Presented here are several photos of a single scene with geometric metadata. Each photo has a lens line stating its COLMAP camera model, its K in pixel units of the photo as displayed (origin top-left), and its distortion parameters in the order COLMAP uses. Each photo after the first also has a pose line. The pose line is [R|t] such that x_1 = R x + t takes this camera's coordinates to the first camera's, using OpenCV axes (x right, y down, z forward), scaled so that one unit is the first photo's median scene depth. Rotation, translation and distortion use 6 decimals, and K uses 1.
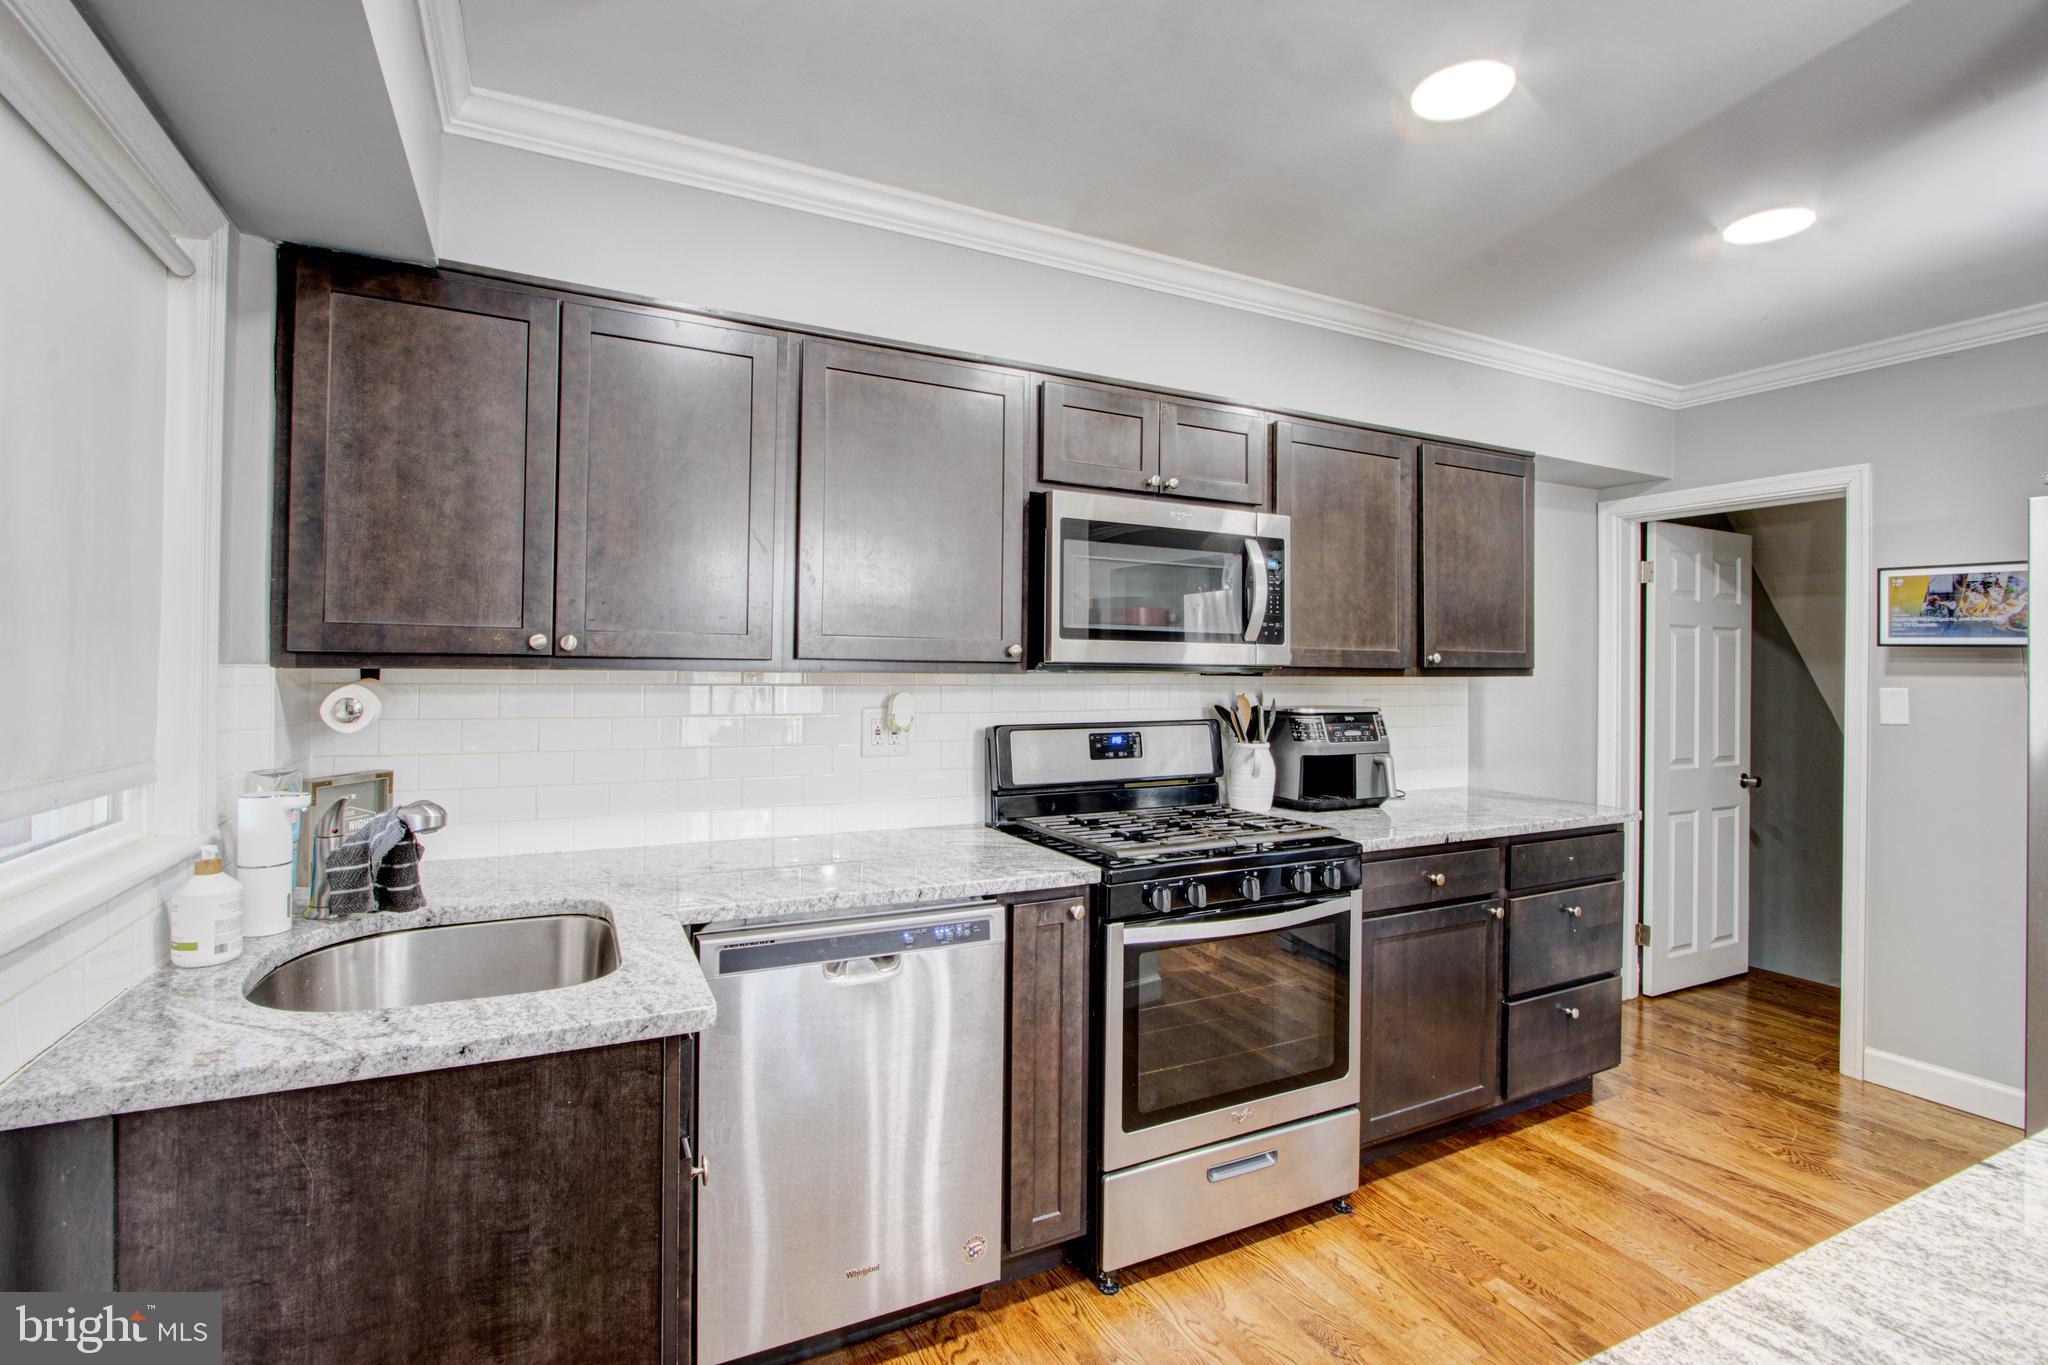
lens RADIAL K [[947.4, 0, 964.6], [0, 947.4, 664.2], [0, 0, 1]] dist [-0.017378, 0.002792]
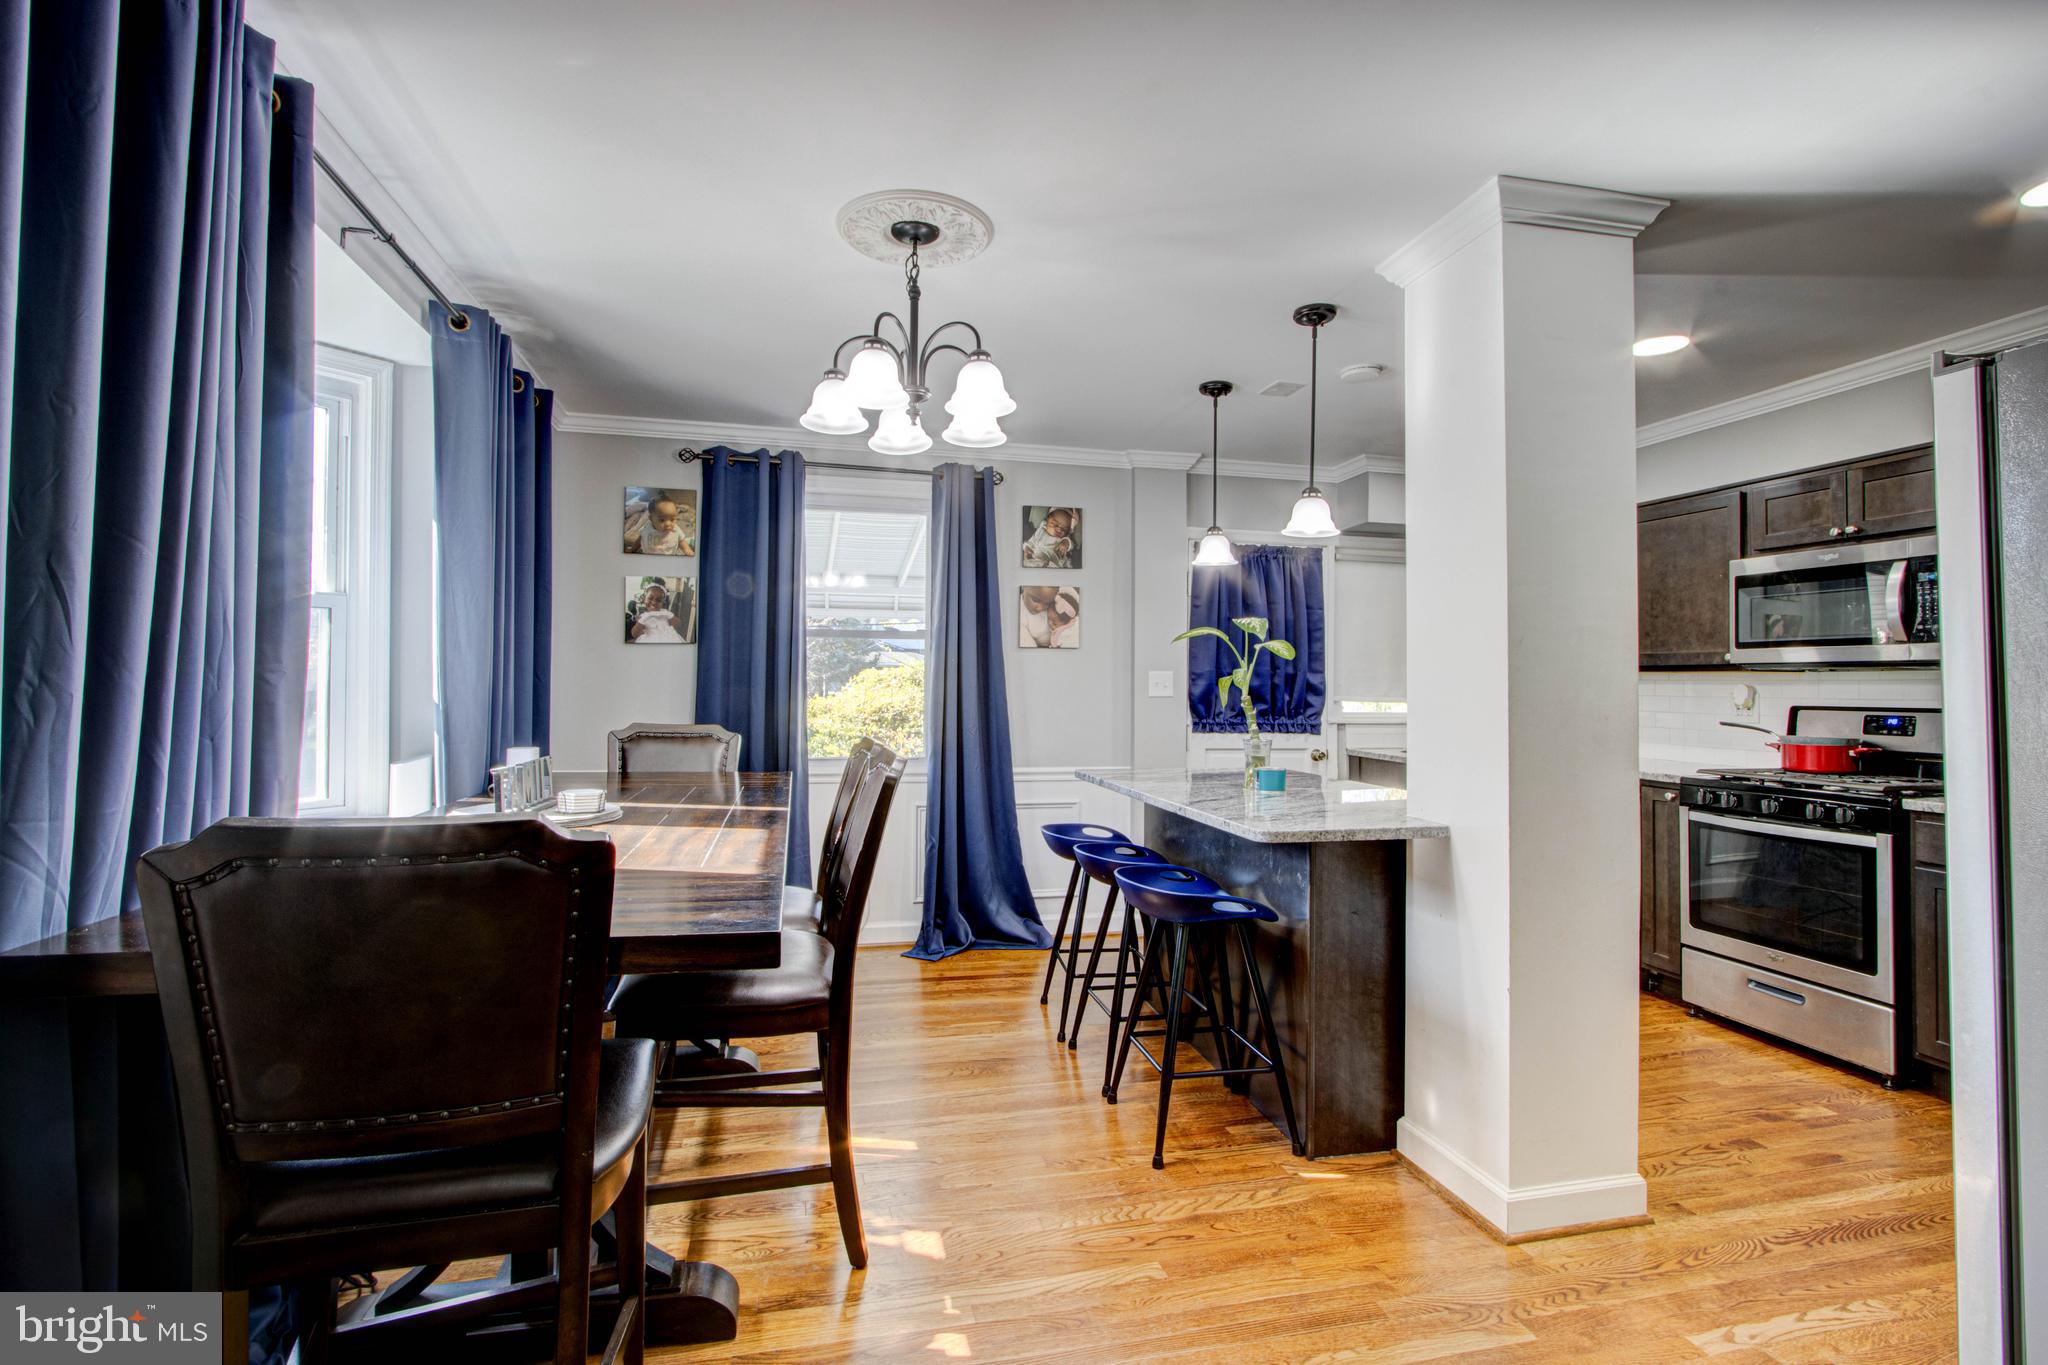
lens RADIAL K [[947.4, 0, 1016.2], [0, 947.4, 659.1], [0, 0, 1]] dist [-0.017378, 0.002792]
pose [[-0.236051, -0.034851, -0.971116, 1.804643], [-0.006787, 0.999391, -0.034216, 0.050051], [0.971717, -0.001485, -0.236144, 0.146831]]
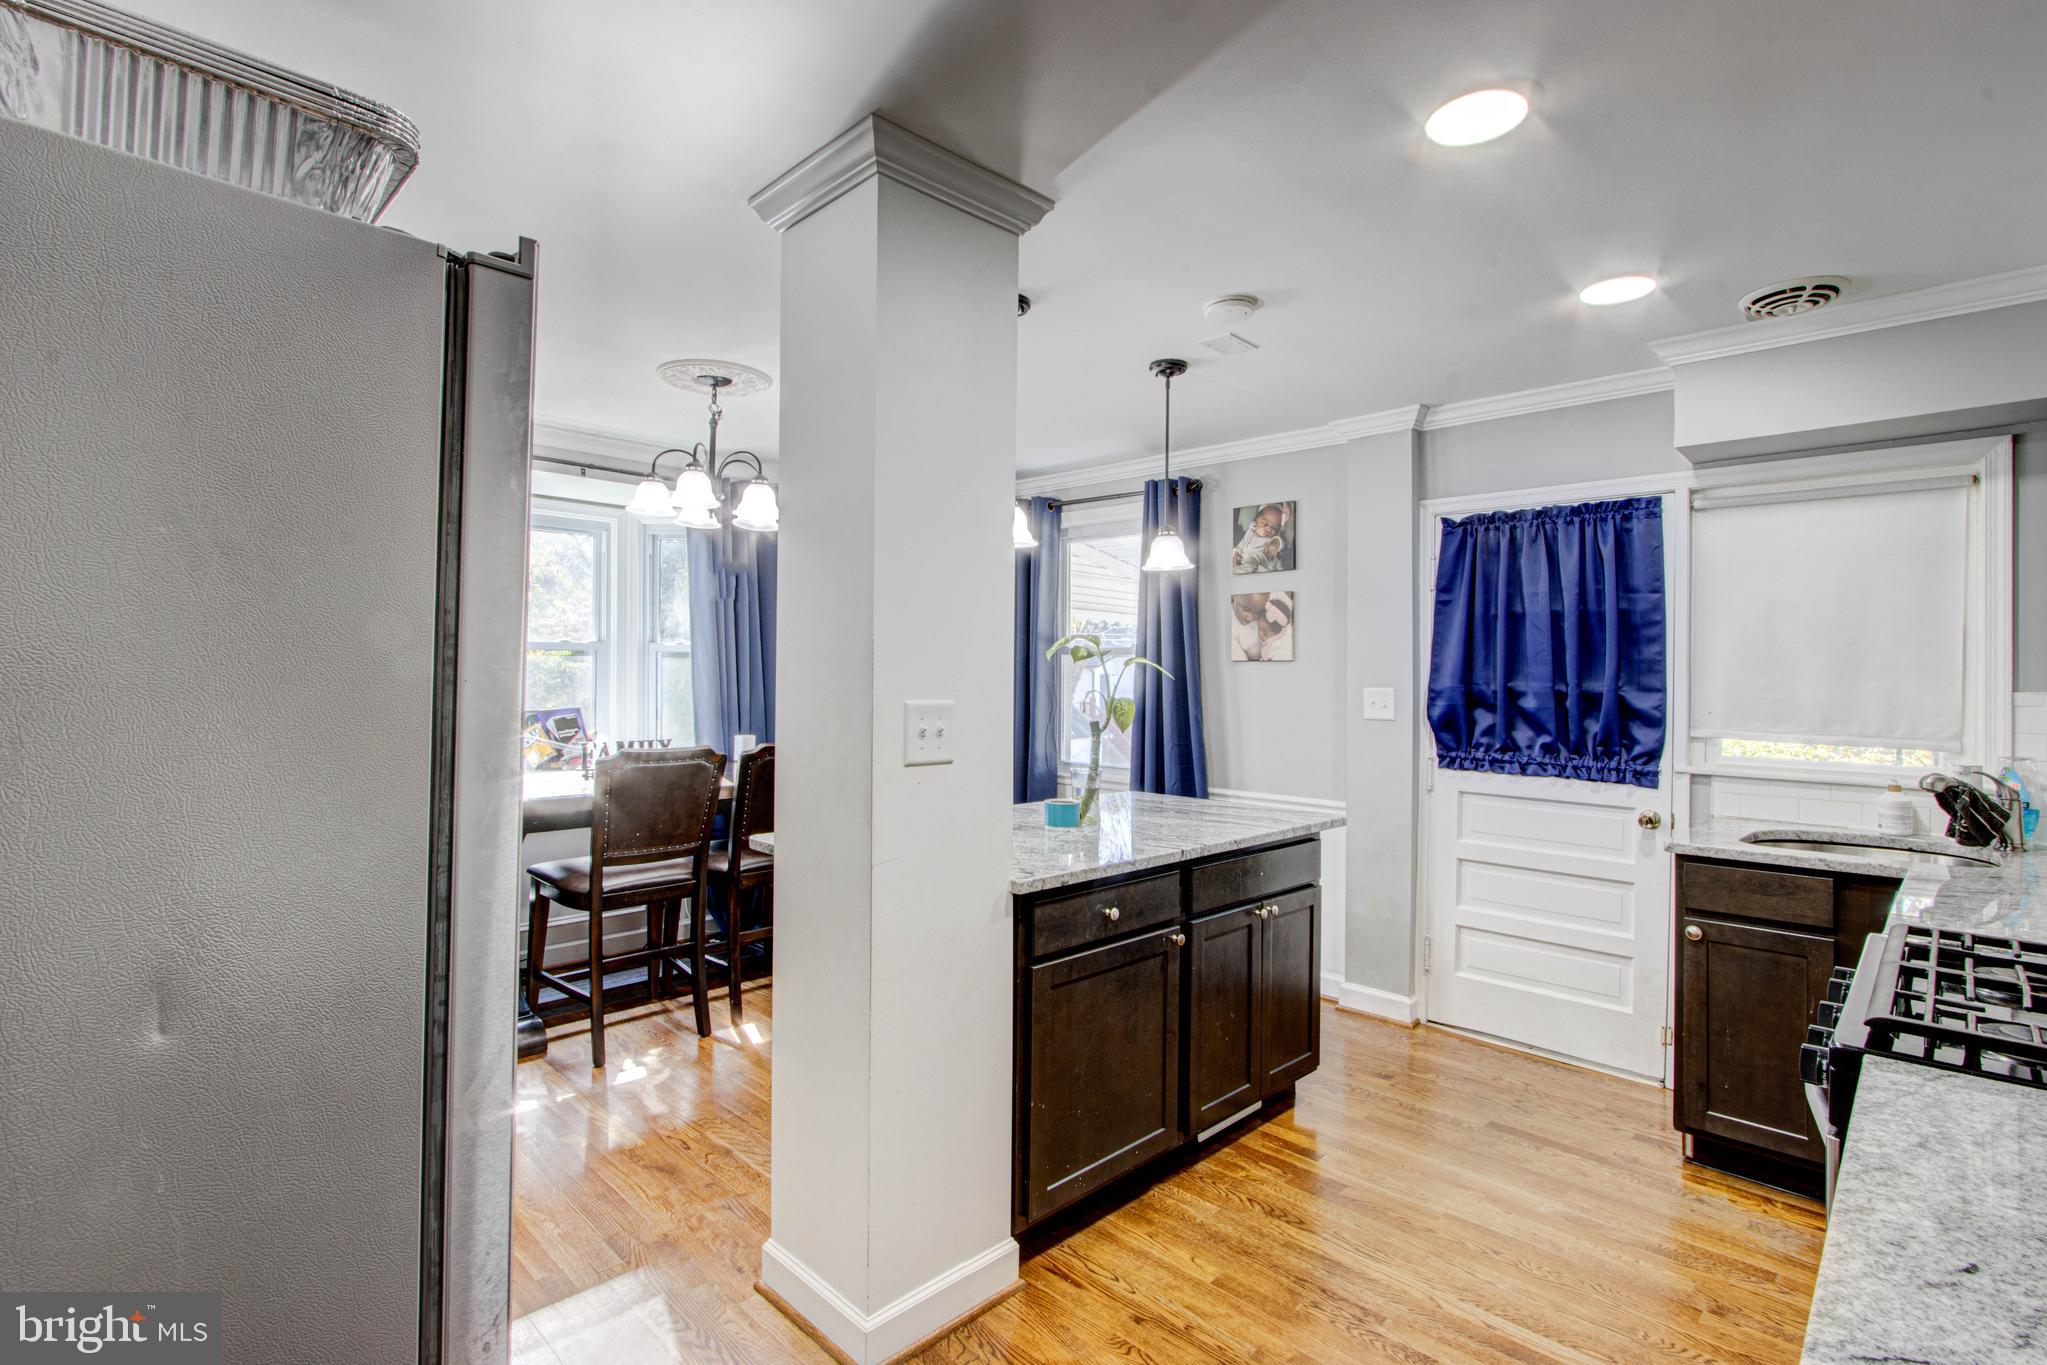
lens RADIAL K [[946.9, 0, 1006.5], [0, 946.9, 665.1], [0, 0, 1]] dist [-0.017378, 0.002792]
pose [[-0.945628, -0.021924, -0.324511, 0.925908], [-0.017521, 0.999711, -0.016483, 0.005449], [0.324778, -0.009901, -0.945738, 1.248253]]
